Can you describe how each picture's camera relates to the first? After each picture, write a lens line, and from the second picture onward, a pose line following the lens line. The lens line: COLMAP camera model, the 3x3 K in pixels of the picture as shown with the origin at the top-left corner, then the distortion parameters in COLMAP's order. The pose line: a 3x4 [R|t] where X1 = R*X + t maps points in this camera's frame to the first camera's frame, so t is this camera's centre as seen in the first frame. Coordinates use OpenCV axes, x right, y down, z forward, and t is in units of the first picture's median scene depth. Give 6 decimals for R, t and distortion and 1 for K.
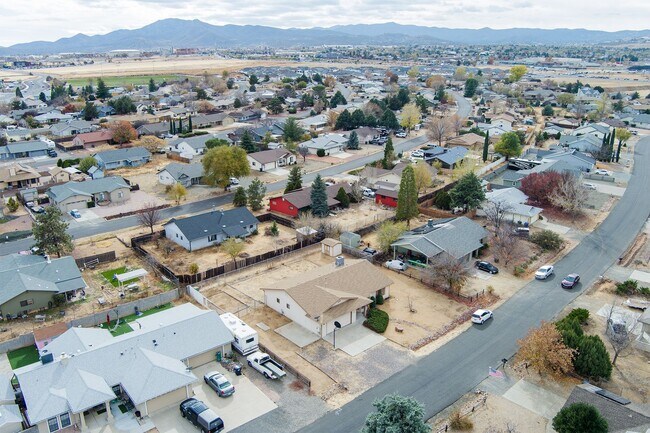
lens RADIAL K [[520.8, 0, 325.0], [0, 520.8, 216.5], [0, 0, 1]] dist [-0.008020, -0.003890]
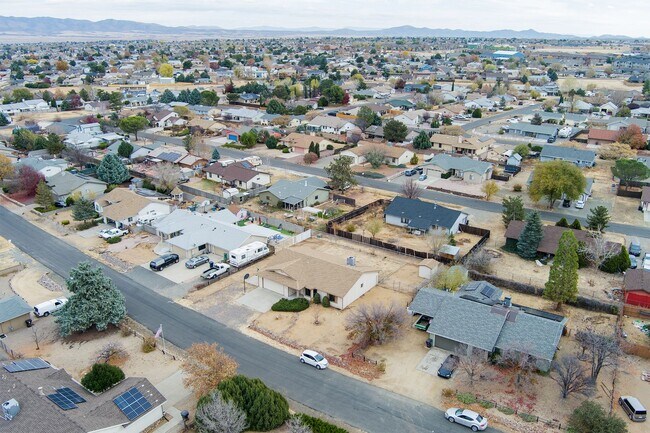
lens RADIAL K [[520.8, 0, 325.0], [0, 520.8, 216.5], [0, 0, 1]] dist [-0.008020, -0.003890]
pose [[0.214328, 0.336524, -0.916960, 0.895597], [-0.309235, 0.913864, 0.263109, -0.242012], [0.926519, 0.227164, 0.299931, 0.575287]]
